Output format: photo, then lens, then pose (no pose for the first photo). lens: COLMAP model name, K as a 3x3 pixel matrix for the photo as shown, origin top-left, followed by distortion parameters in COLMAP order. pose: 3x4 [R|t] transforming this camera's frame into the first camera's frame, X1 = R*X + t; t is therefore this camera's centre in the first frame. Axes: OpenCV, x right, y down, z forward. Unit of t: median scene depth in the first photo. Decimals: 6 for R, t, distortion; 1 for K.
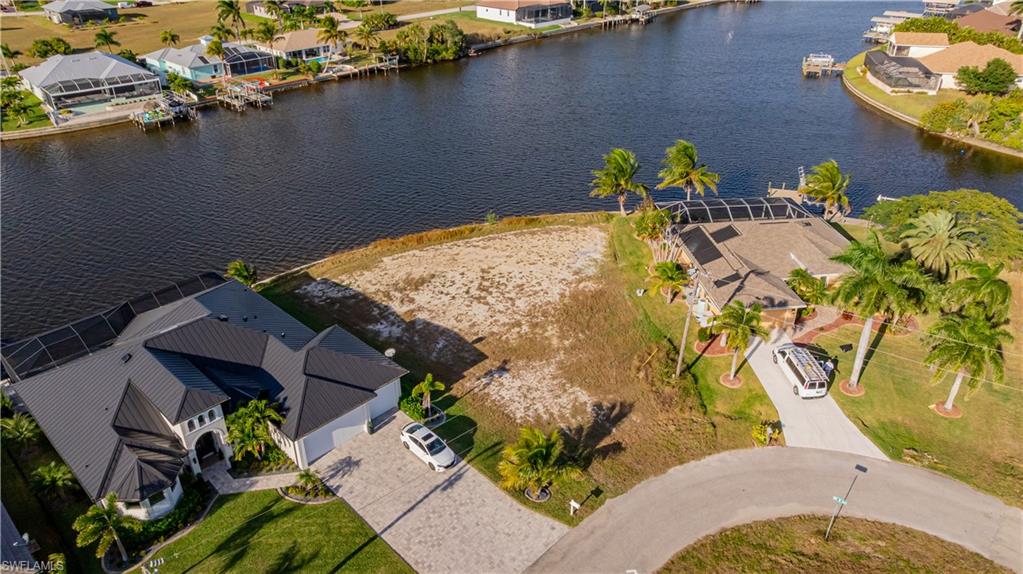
lens RADIAL K [[718.8, 0, 511.5], [0, 718.8, 287.0], [0, 0, 1]] dist [-0.020880, 0.001386]
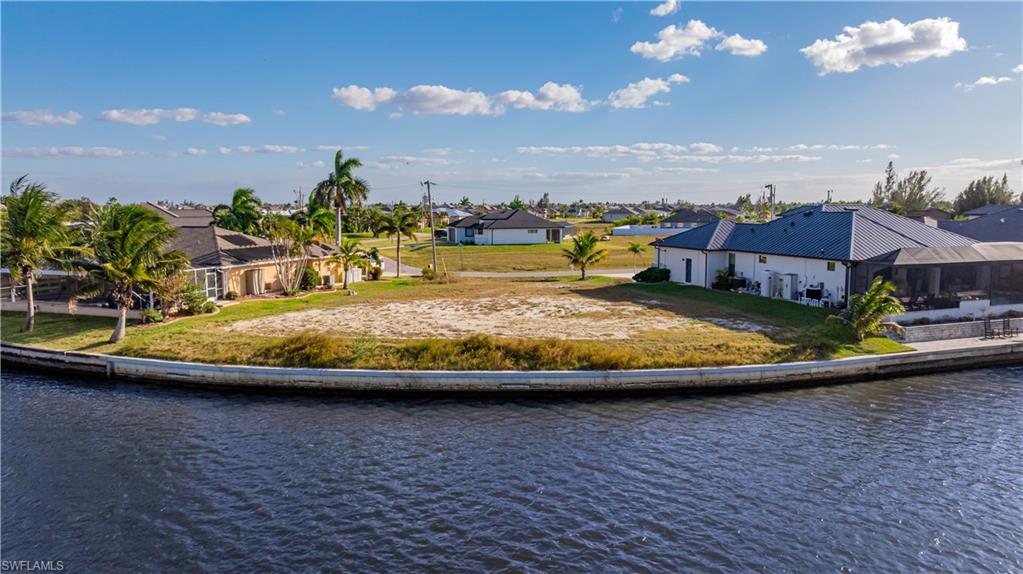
lens RADIAL K [[721.4, 0, 514.4], [0, 721.4, 286.3], [0, 0, 1]] dist [-0.022080, 0.008008]
pose [[-0.896717, -0.042256, 0.440583, -0.355921], [0.221112, 0.819548, 0.528630, -0.391989], [-0.383417, 0.571450, -0.725559, 1.476344]]
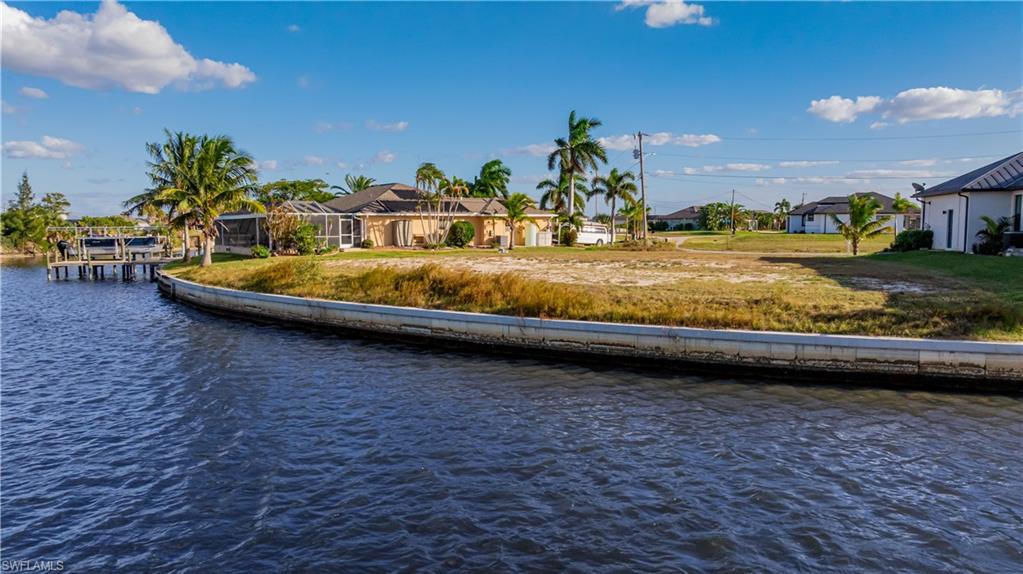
lens RADIAL K [[721.4, 0, 514.4], [0, 721.4, 286.3], [0, 0, 1]] dist [-0.022080, 0.008008]
pose [[-0.484995, -0.067484, 0.871909, -0.472604], [0.430880, 0.849161, 0.305398, -0.179766], [-0.761001, 0.523805, -0.382761, 1.244533]]
